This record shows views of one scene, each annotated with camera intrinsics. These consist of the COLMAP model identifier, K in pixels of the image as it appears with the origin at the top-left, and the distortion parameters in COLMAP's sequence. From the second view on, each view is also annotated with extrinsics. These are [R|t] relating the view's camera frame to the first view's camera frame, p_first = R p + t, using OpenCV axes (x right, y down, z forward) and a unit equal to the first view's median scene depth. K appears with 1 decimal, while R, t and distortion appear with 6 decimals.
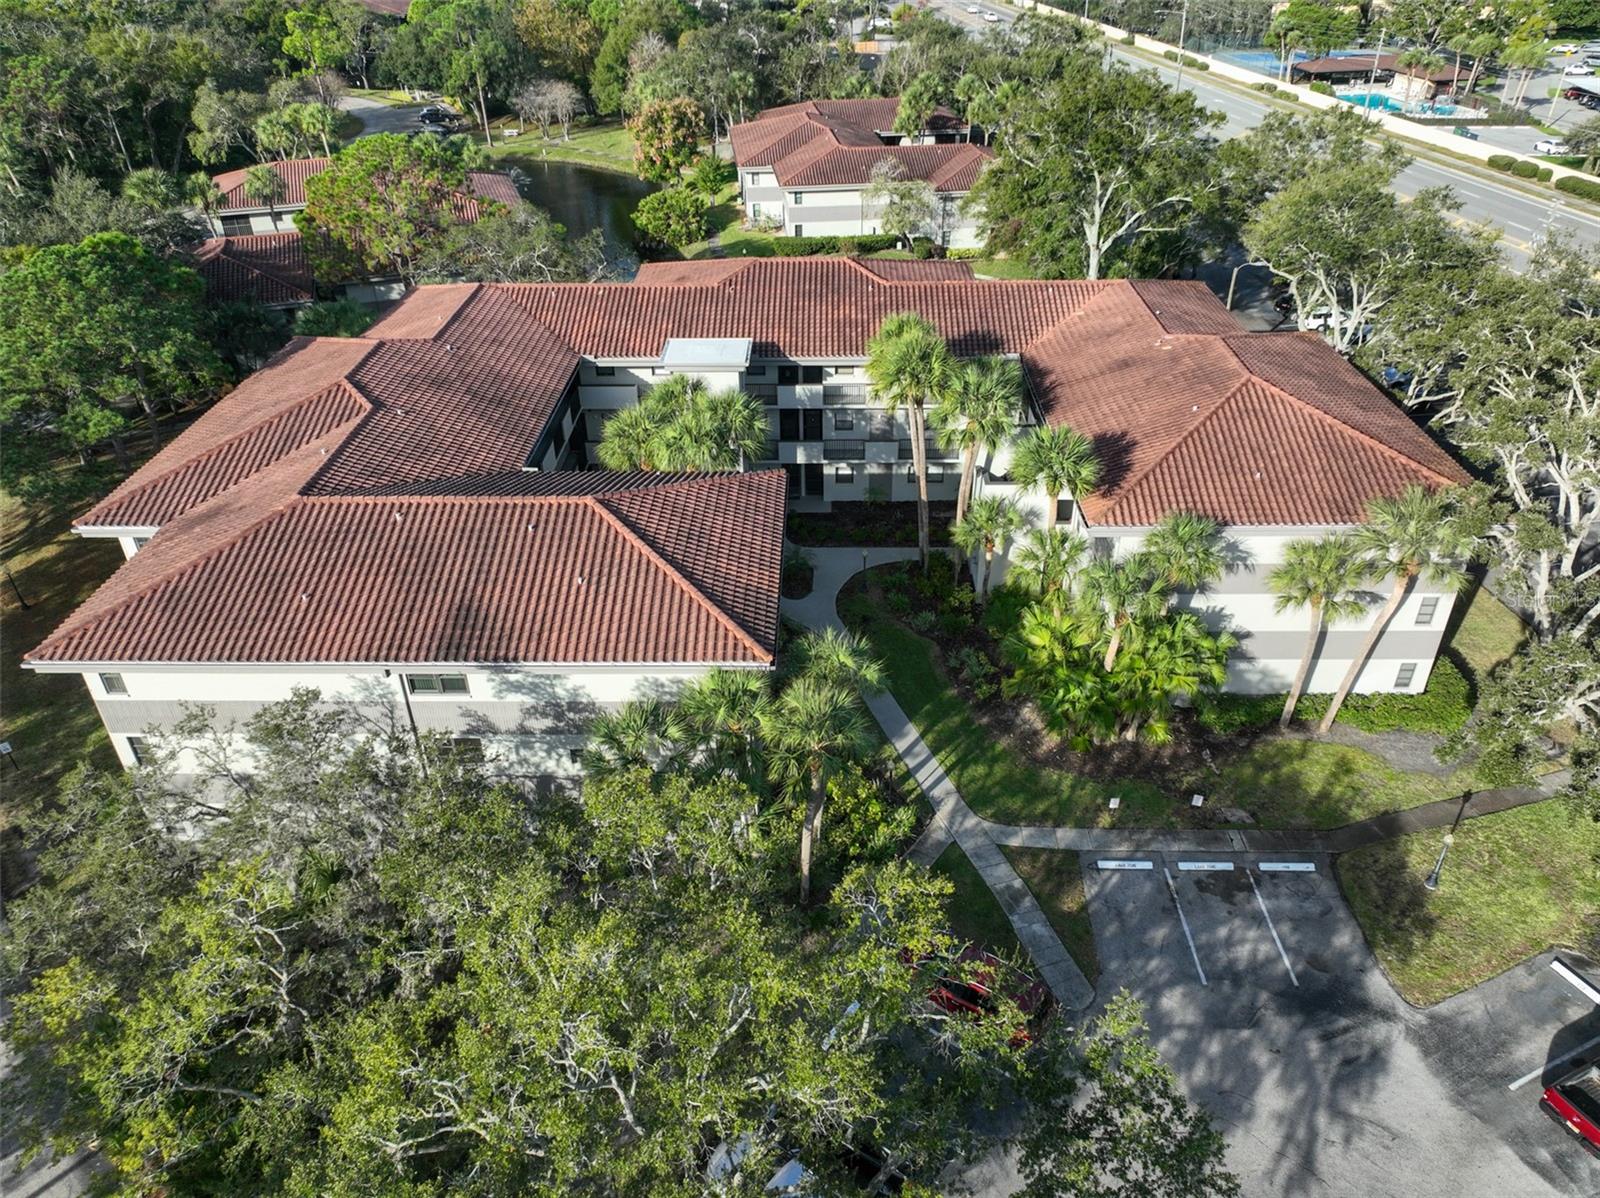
lens RADIAL K [[1120.7, 0, 806.0], [0, 1120.7, 586.7], [0, 0, 1]] dist [-0.003930, 0.023607]
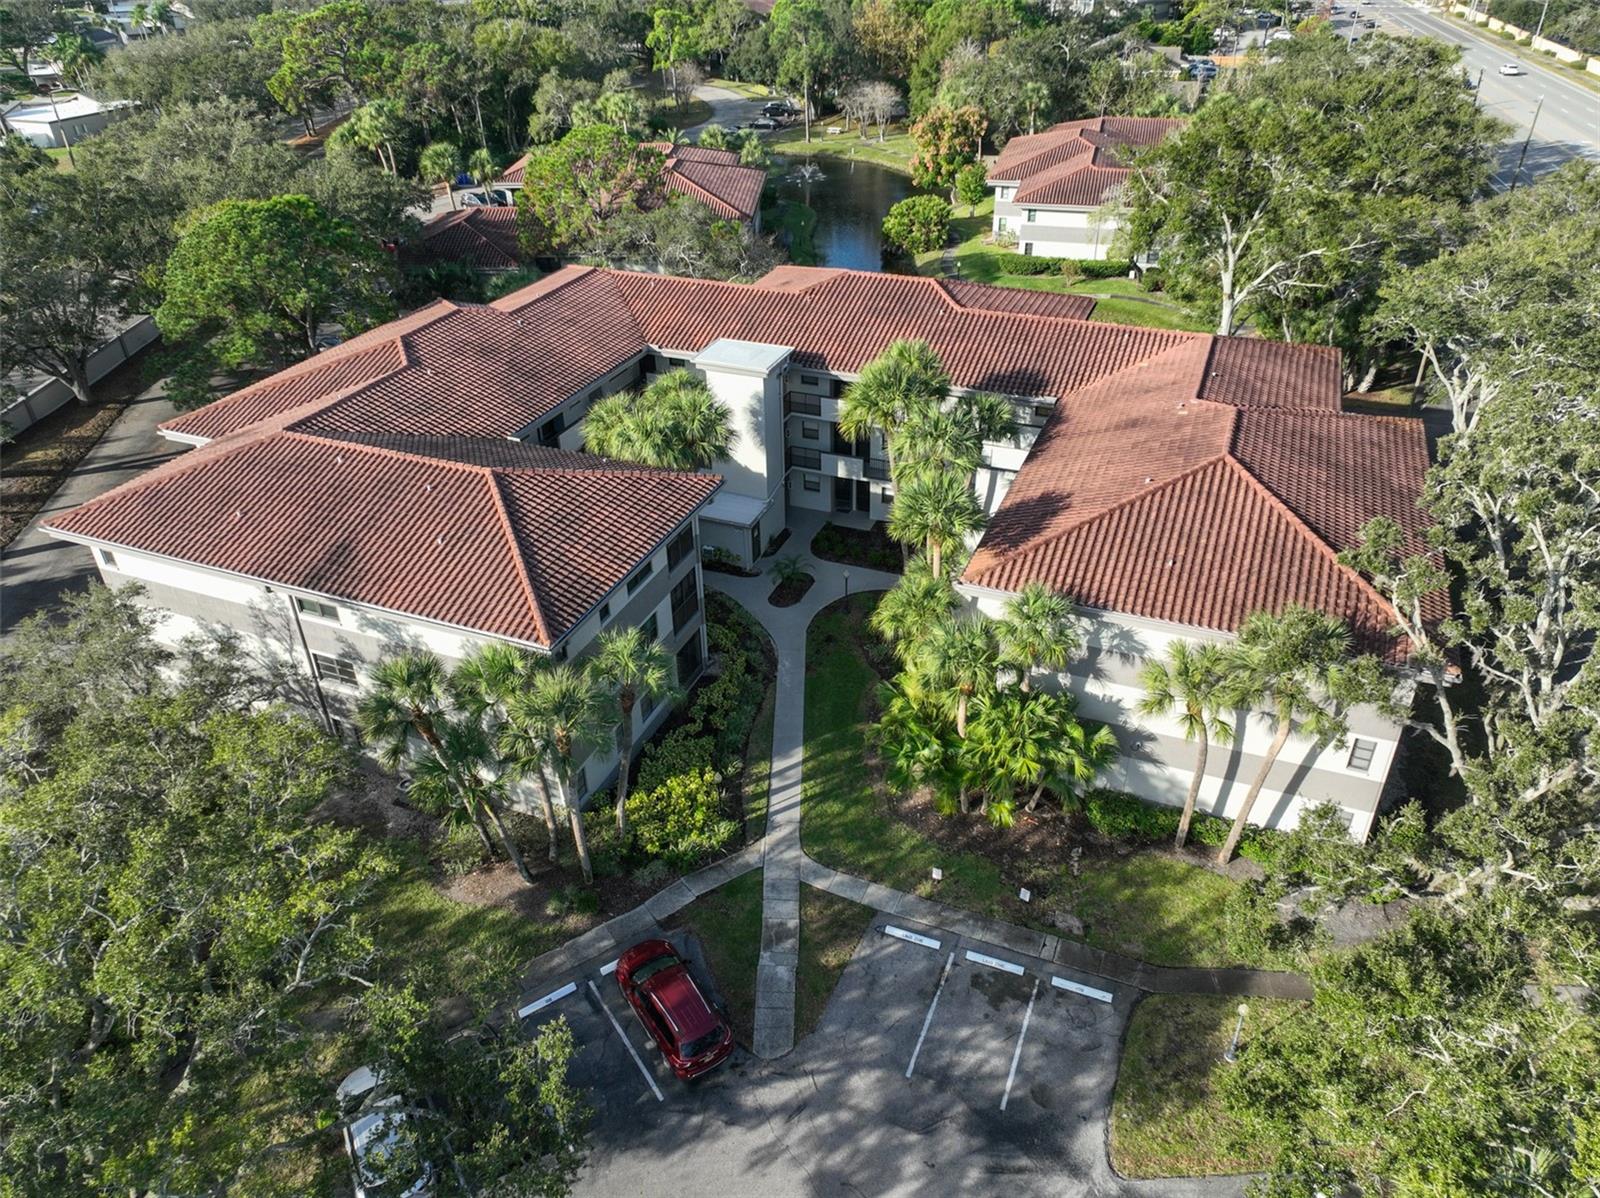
lens RADIAL K [[1120.7, 0, 806.0], [0, 1120.7, 586.7], [0, 0, 1]] dist [-0.003930, 0.023607]
pose [[0.934031, 0.186875, -0.304408, 0.379532], [-0.187137, 0.981918, 0.028595, -0.047818], [0.304248, 0.030257, 0.952112, 0.049608]]
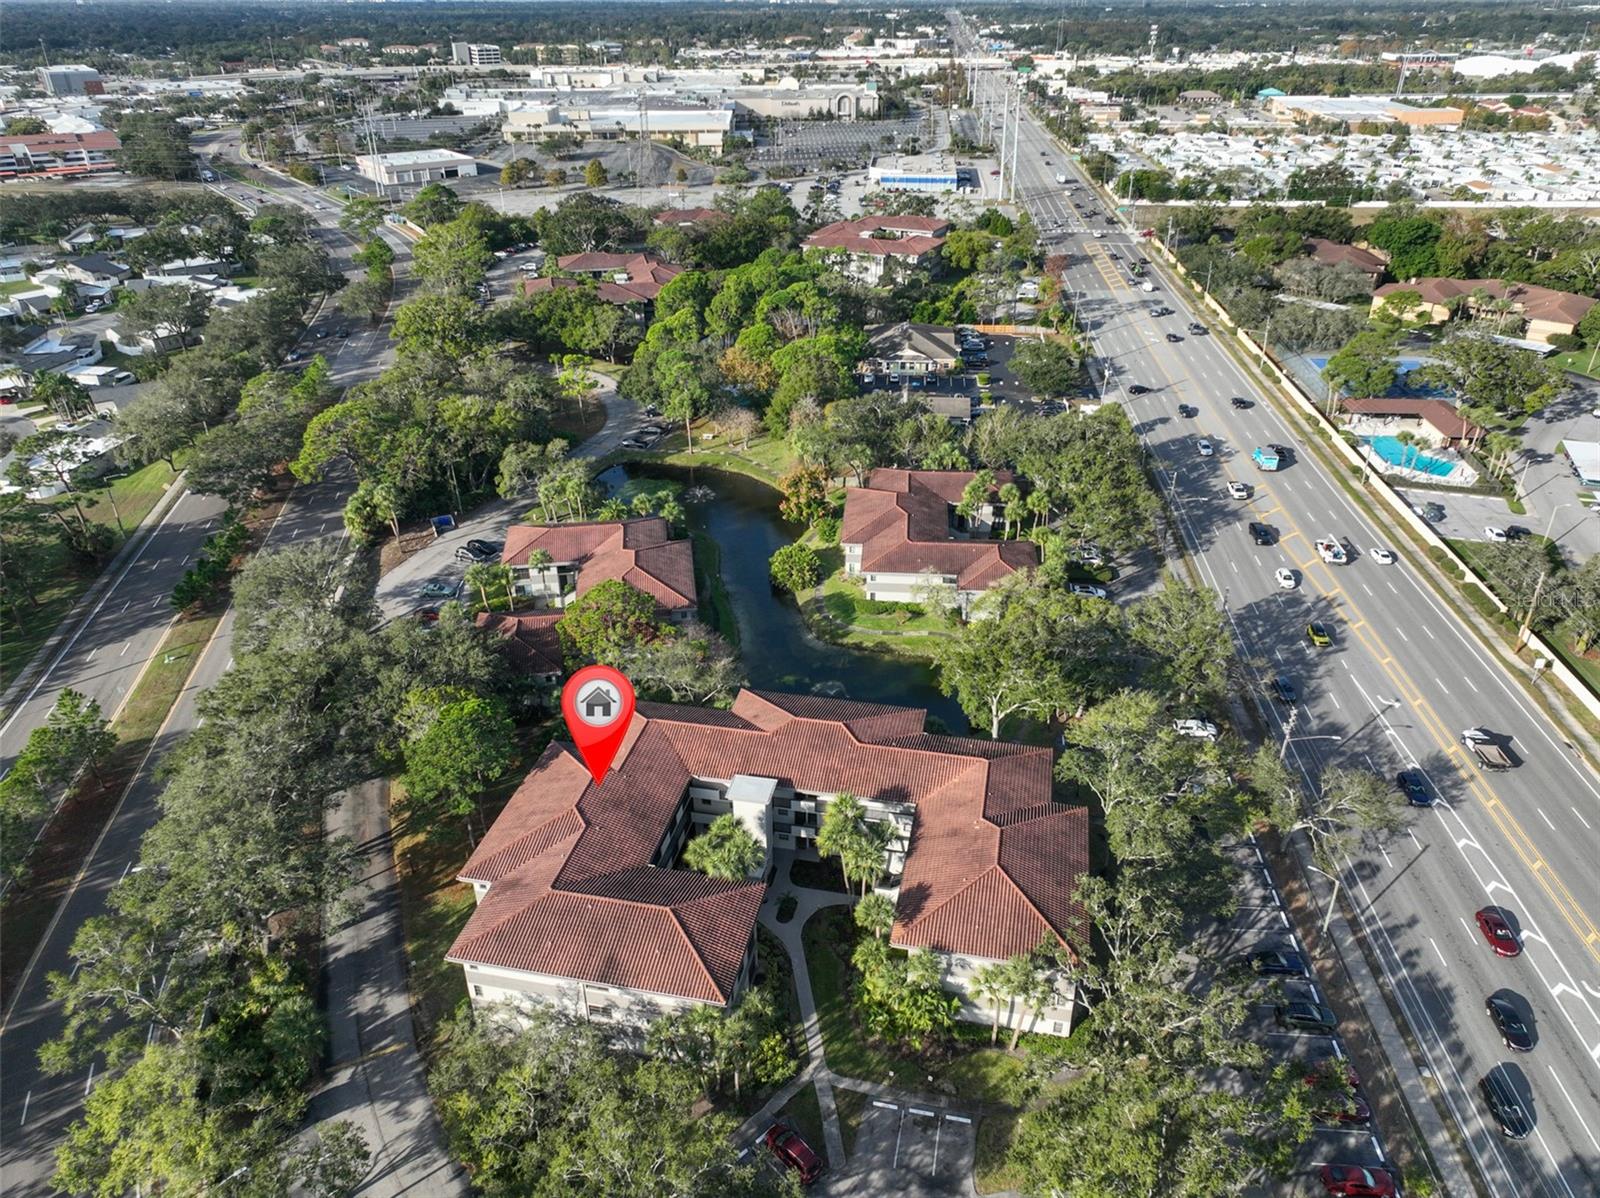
lens RADIAL K [[1120.7, 0, 806.0], [0, 1120.7, 586.7], [0, 0, 1]] dist [-0.003930, 0.023607]
pose [[0.981607, 0.093120, -0.166664, 0.352712], [-0.104062, 0.992869, -0.058154, -0.541554], [0.160060, 0.074428, 0.984297, -1.108171]]
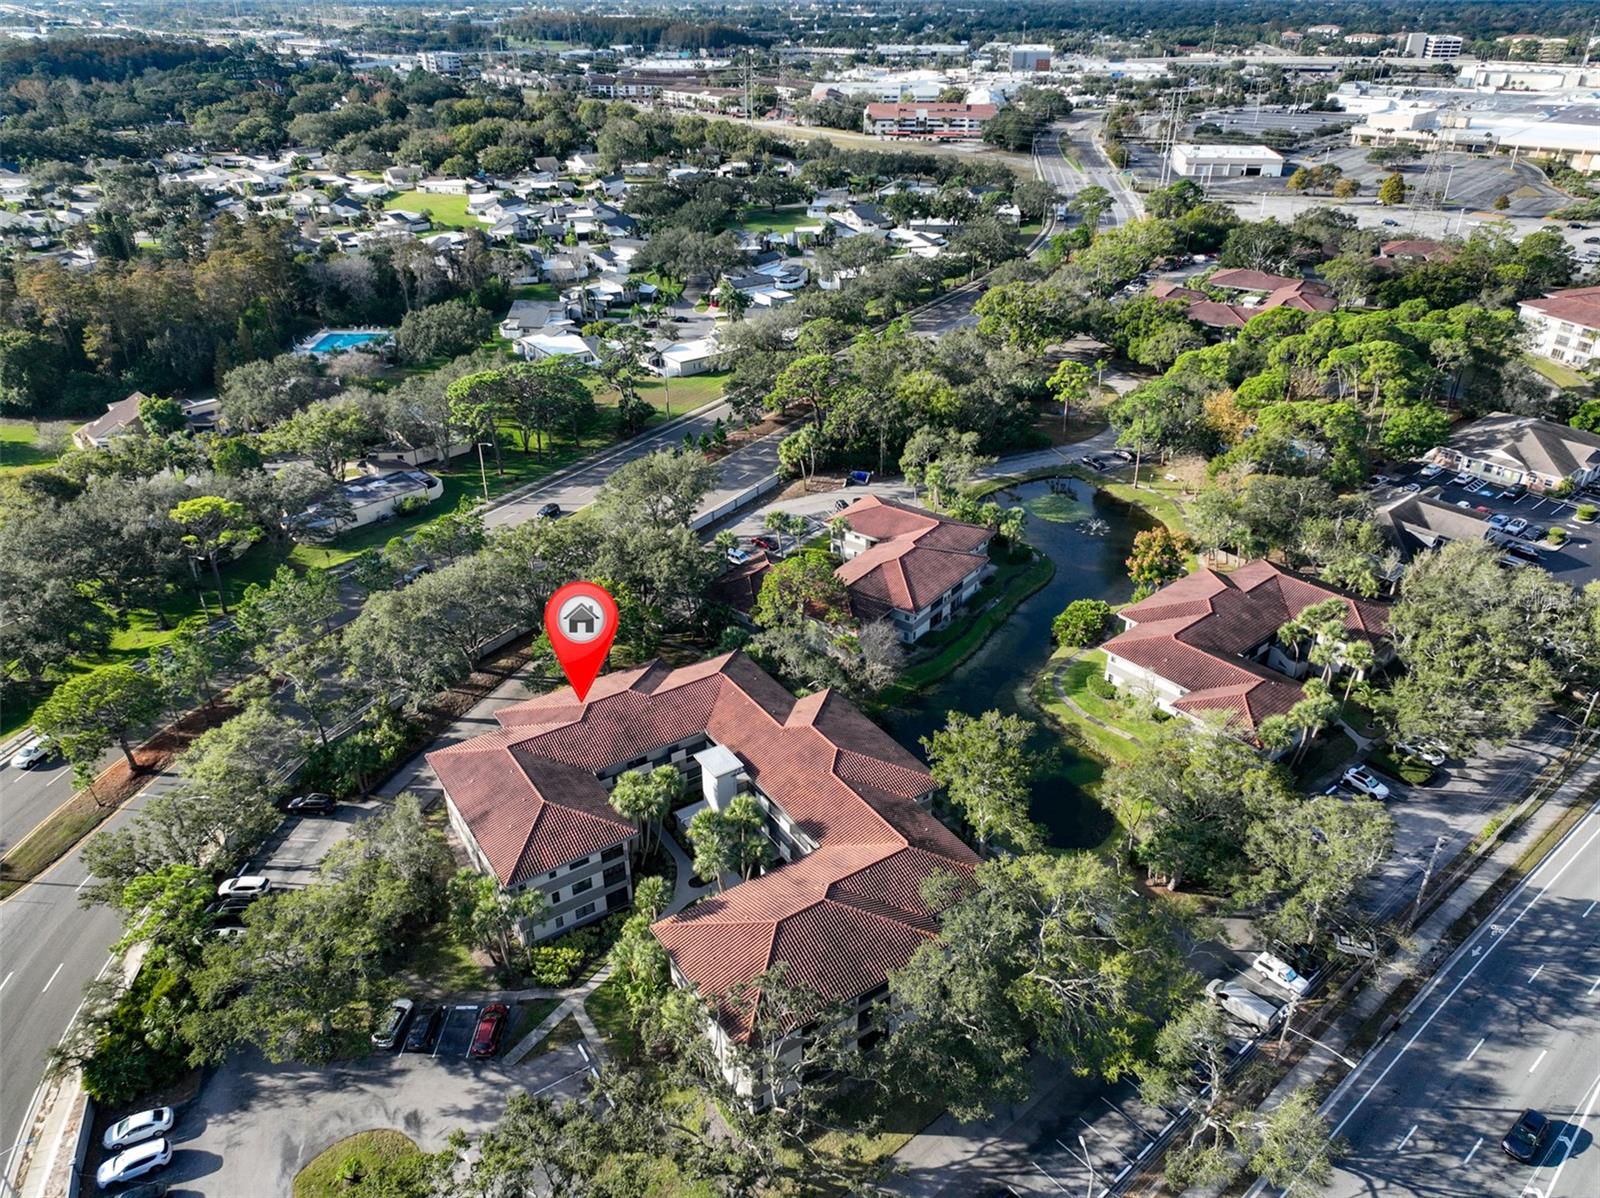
lens RADIAL K [[1132.2, 0, 799.0], [0, 1132.2, 571.4], [0, 0, 1]] dist [-0.005669, 0.028502]
pose [[0.567477, 0.391836, -0.724178, 1.650177], [-0.440823, 0.887425, 0.134729, -1.038004], [0.695446, 0.242778, 0.676324, -0.488191]]
